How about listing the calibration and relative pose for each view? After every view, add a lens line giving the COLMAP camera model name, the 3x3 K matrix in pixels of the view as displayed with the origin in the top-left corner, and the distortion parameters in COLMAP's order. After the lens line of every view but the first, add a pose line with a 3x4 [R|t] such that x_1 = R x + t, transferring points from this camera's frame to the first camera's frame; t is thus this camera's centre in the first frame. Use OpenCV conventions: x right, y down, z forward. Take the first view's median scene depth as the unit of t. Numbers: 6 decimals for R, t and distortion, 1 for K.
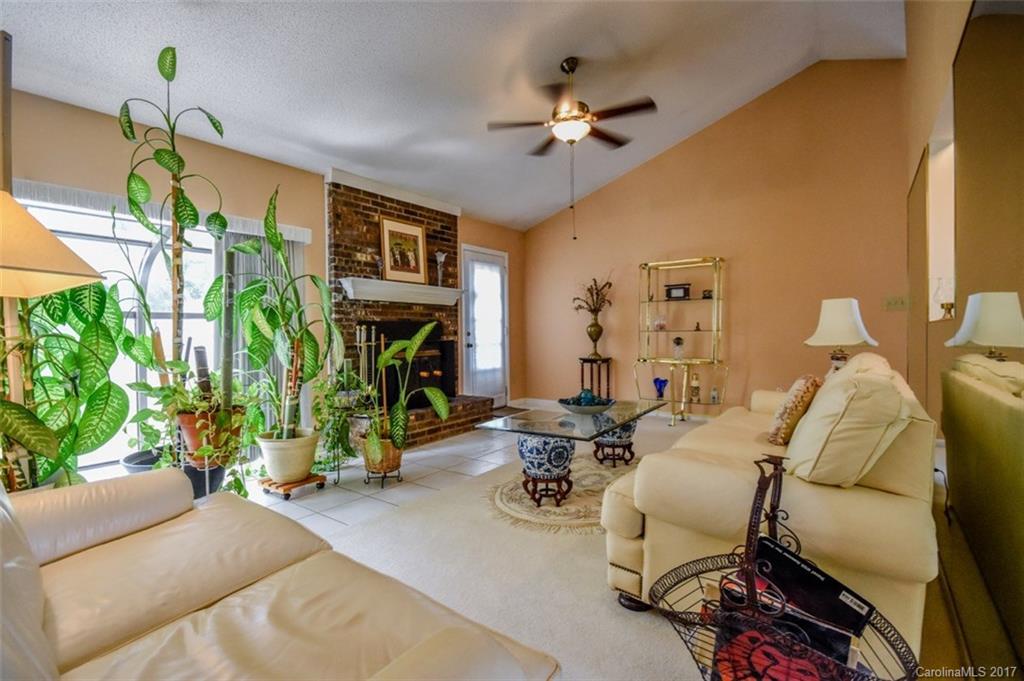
lens RADIAL K [[458.5, 0, 512.0], [0, 458.5, 340.5], [0, 0, 1]] dist [0.000897, 0.000235]
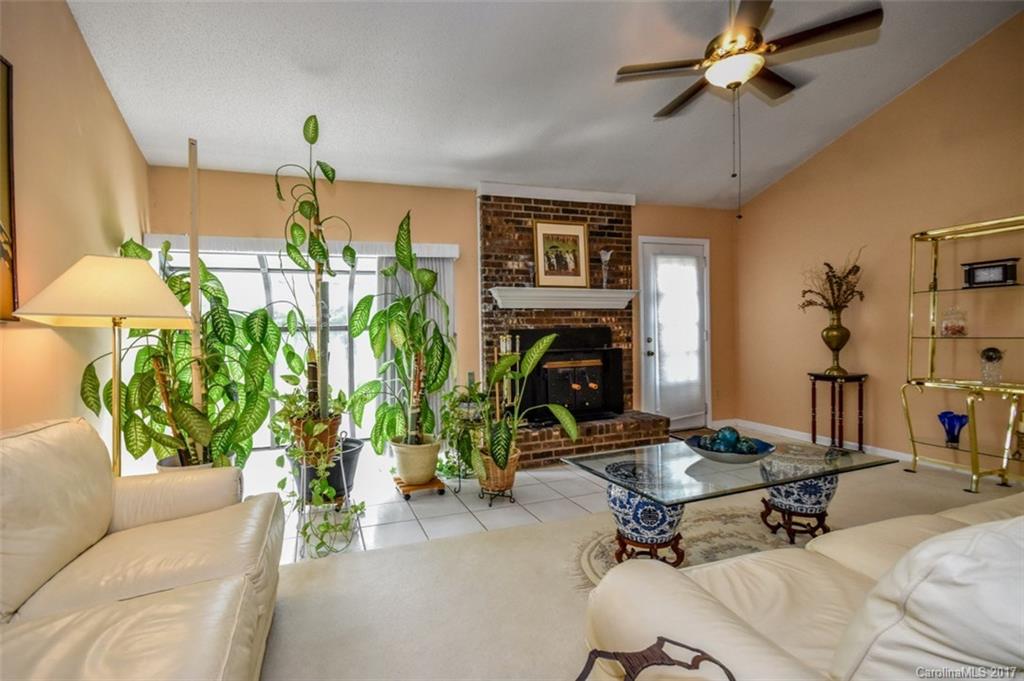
lens RADIAL K [[469.1, 0, 477.0], [0, 469.1, 341.9], [0, 0, 1]] dist [0.000920, 0.000071]
pose [[0.822472, 0.004489, -0.568787, 0.176713], [0.000933, 0.999957, 0.009241, -0.024481], [0.568804, -0.008131, 0.822433, 0.115319]]
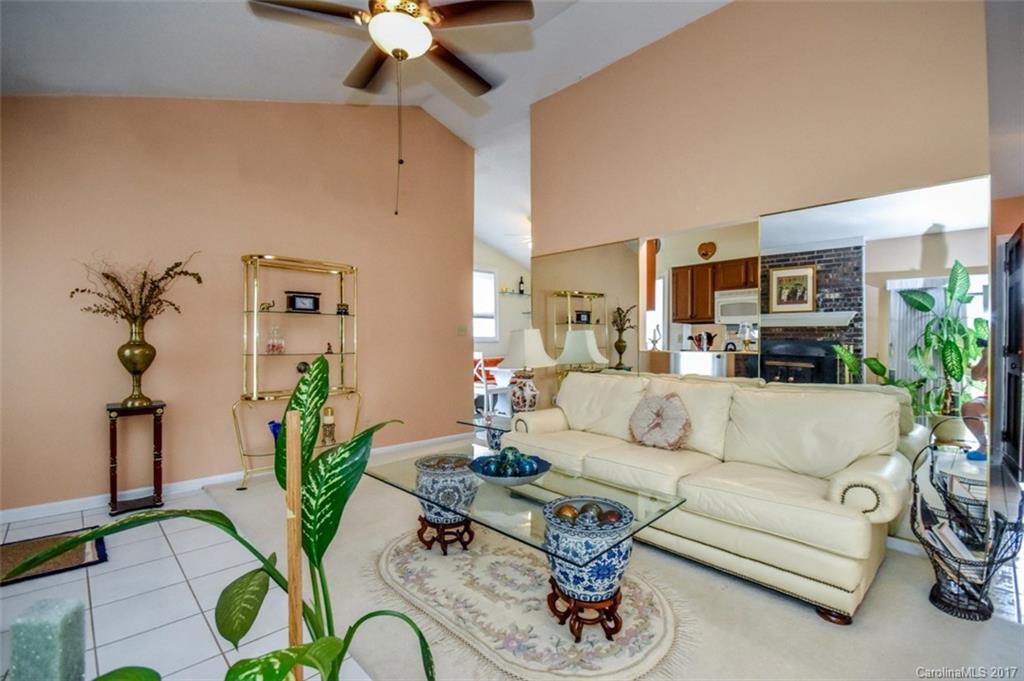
lens RADIAL K [[458.5, 0, 512.0], [0, 458.5, 340.5], [0, 0, 1]] dist [0.000897, 0.000235]
pose [[0.164337, 0.008256, 0.986370, -0.363914], [0.013721, 0.999849, -0.010654, -0.033796], [-0.986309, 0.015285, 0.164199, 0.605205]]
